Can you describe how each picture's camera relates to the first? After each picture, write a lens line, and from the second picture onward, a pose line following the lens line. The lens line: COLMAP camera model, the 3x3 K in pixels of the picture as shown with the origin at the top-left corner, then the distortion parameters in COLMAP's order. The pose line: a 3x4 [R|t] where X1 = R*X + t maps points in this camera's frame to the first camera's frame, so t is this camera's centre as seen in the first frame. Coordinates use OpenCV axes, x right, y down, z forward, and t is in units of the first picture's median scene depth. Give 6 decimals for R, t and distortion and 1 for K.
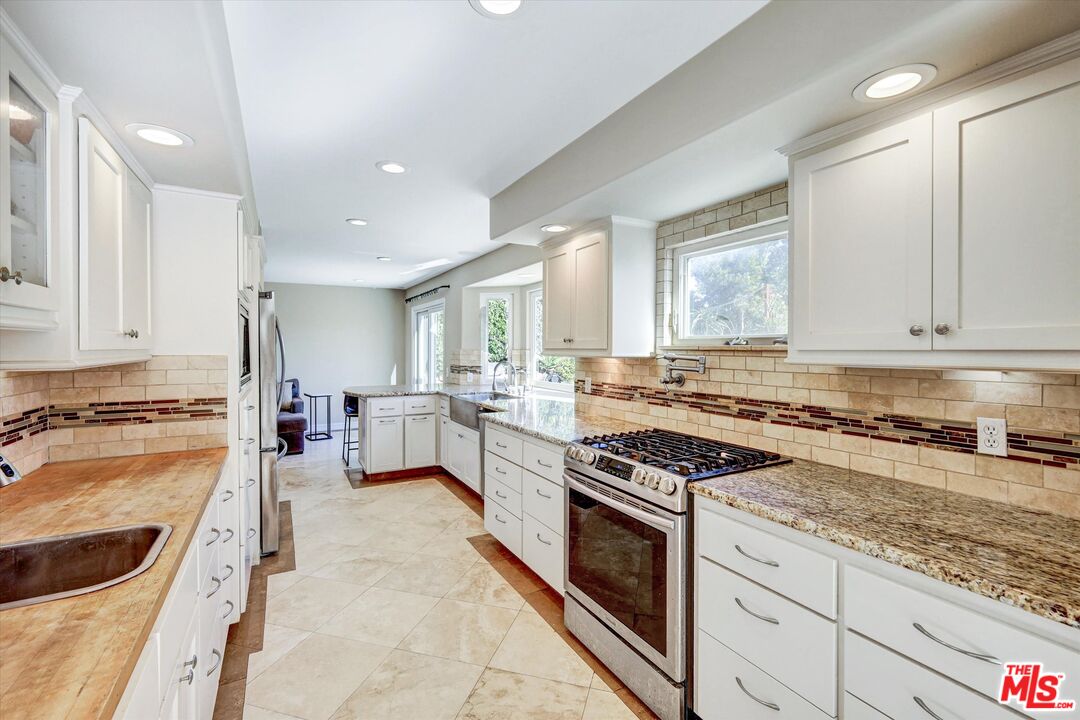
lens RADIAL K [[473.2, 0, 544.0], [0, 473.2, 348.8], [0, 0, 1]] dist [-0.001176, -0.000660]
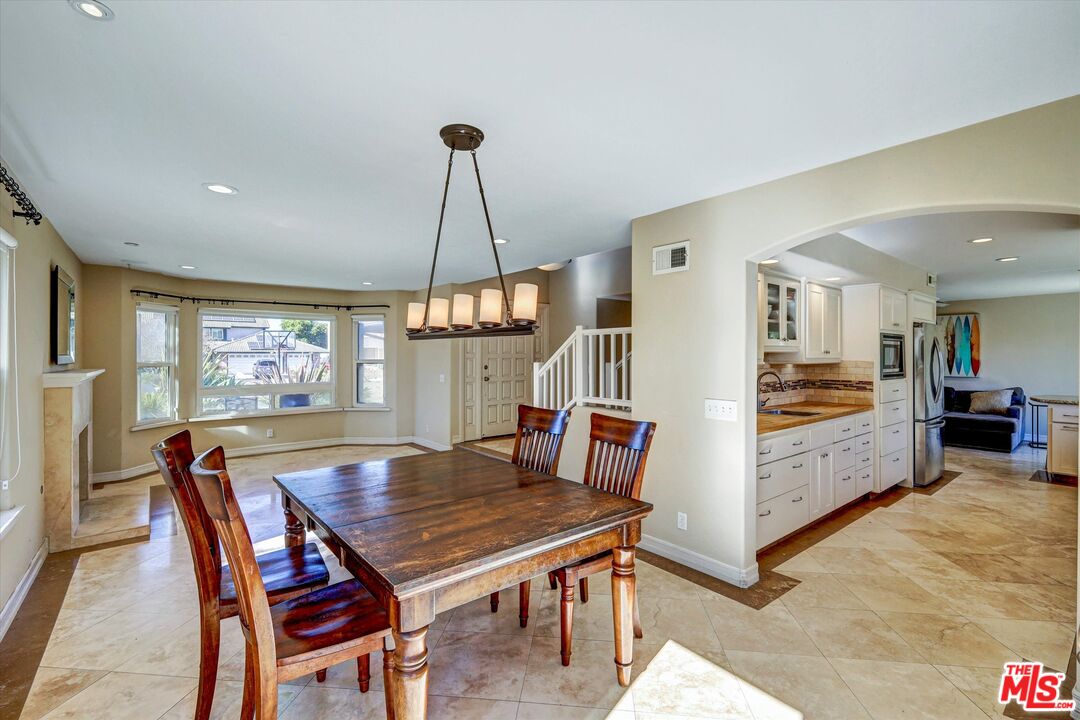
lens RADIAL K [[473.2, 0, 544.0], [0, 473.2, 348.8], [0, 0, 1]] dist [-0.001176, -0.000660]
pose [[0.172494, -0.015213, -0.984893, 1.185195], [-0.009745, 0.999805, -0.017150, 0.008869], [0.984962, 0.012556, 0.172313, -0.821870]]
